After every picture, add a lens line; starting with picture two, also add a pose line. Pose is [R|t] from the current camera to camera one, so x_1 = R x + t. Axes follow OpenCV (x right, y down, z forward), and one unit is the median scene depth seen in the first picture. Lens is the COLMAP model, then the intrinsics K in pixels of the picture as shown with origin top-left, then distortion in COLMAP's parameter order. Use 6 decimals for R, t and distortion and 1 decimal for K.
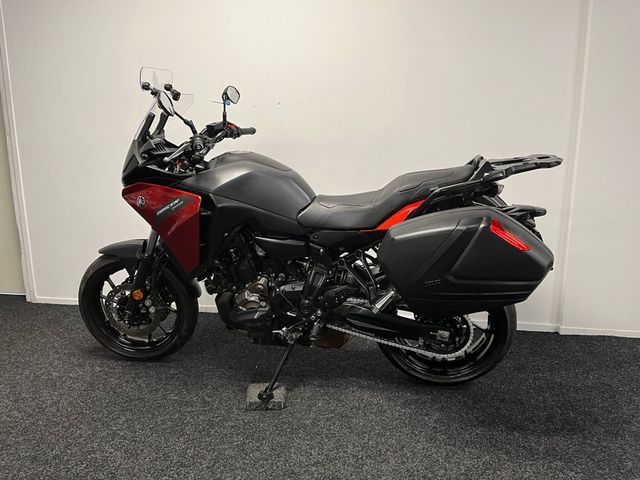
lens RADIAL K [[486.6, 0, 321.1], [0, 486.6, 240.2], [0, 0, 1]] dist [0.075805, -0.109344]
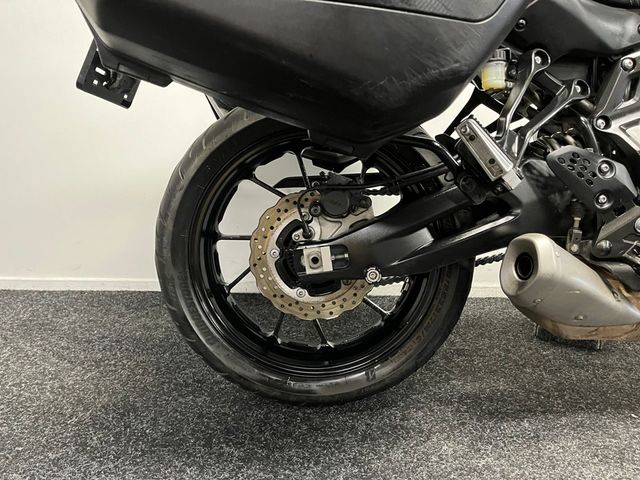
lens RADIAL K [[486.6, 0, 320.4], [0, 486.6, 239.1], [0, 0, 1]] dist [0.075805, -0.109344]
pose [[0.989322, -0.017543, 0.144688, -0.482098], [0.016275, 0.999818, 0.009944, 0.119455], [-0.144836, -0.007483, 0.989427, 0.712699]]
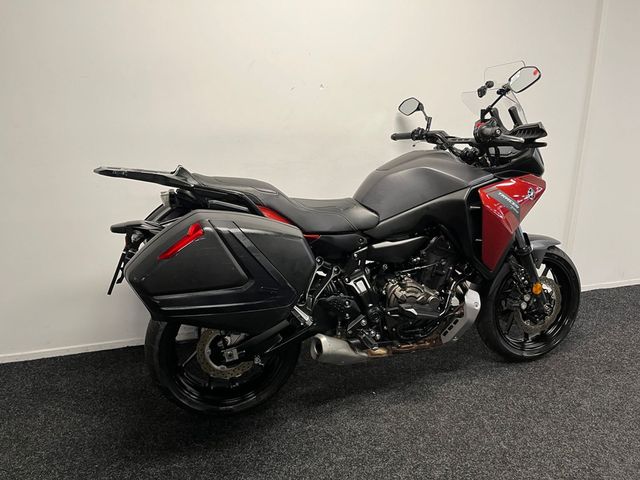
lens RADIAL K [[486.6, 0, 320.8], [0, 486.6, 238.3], [0, 0, 1]] dist [0.075805, -0.109344]
pose [[0.906044, -0.121550, 0.405352, -0.609100], [0.079691, 0.989732, 0.118657, -0.151903], [-0.415613, -0.075206, 0.906427, 0.268161]]
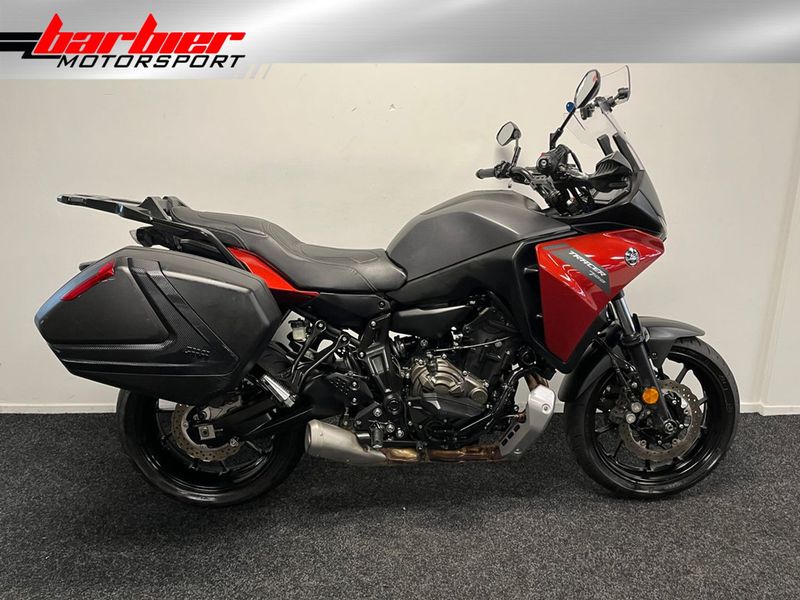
lens RADIAL K [[608.2, 0, 404.9], [0, 608.2, 306.1], [0, 0, 1]] dist [0.075805, -0.109344]
pose [[0.983652, -0.043739, 0.174687, -0.295894], [0.027316, 0.995070, 0.095337, -0.113618], [-0.177996, -0.089006, 0.979998, 0.206978]]
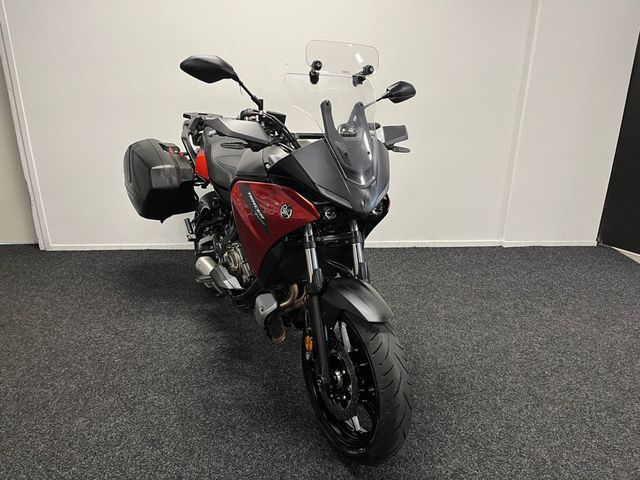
lens RADIAL K [[486.6, 0, 318.9], [0, 486.6, 239.4], [0, 0, 1]] dist [0.075805, -0.109344]
pose [[0.976646, -0.064689, 0.204886, -0.355214], [0.031332, 0.986285, 0.162049, -0.079823], [-0.212559, -0.151845, 0.965278, -0.228548]]
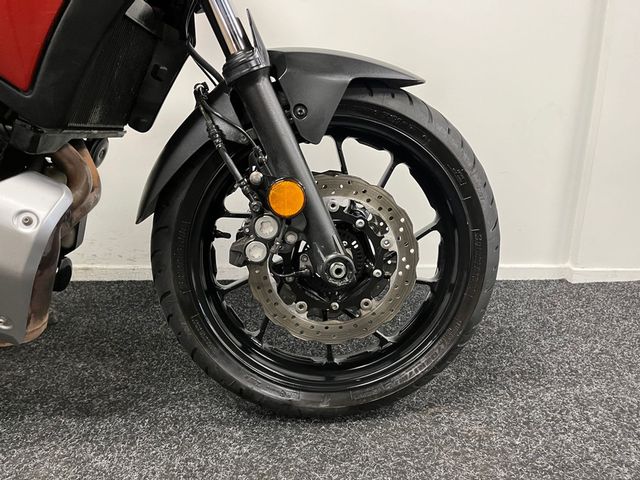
lens RADIAL K [[486.6, 0, 316.5], [0, 486.6, 239.8], [0, 0, 1]] dist [0.075805, -0.109344]
pose [[0.984473, -0.047848, 0.168886, 0.166345], [0.030006, 0.993843, 0.106660, 0.102937], [-0.172950, -0.099937, 0.979847, 0.682534]]
